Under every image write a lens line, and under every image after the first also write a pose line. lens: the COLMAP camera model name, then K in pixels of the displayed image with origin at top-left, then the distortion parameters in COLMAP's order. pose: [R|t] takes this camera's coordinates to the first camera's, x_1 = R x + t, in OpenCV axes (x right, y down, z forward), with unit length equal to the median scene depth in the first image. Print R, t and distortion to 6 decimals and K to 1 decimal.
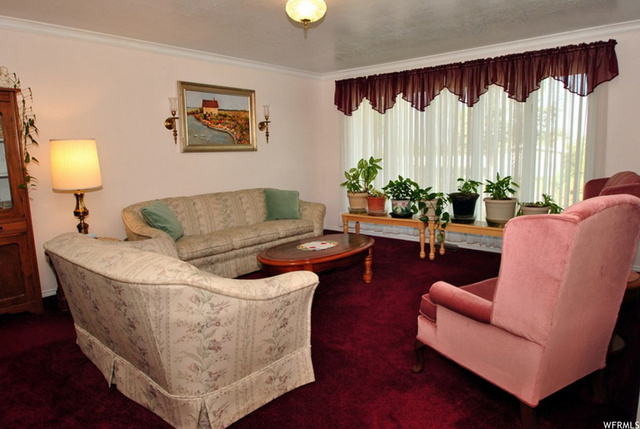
lens RADIAL K [[386.6, 0, 316.8], [0, 386.6, 212.1], [0, 0, 1]] dist [-0.017572, -0.004285]
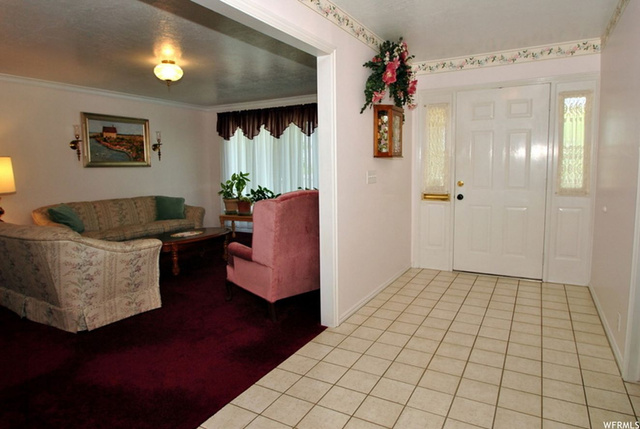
lens RADIAL K [[386.6, 0, 323.5], [0, 386.6, 212.9], [0, 0, 1]] dist [-0.017572, -0.004285]
pose [[0.983956, -0.012408, 0.177981, 0.201121], [0.019832, 0.999003, -0.039997, 0.062939], [-0.177308, 0.042885, 0.983221, -0.384615]]
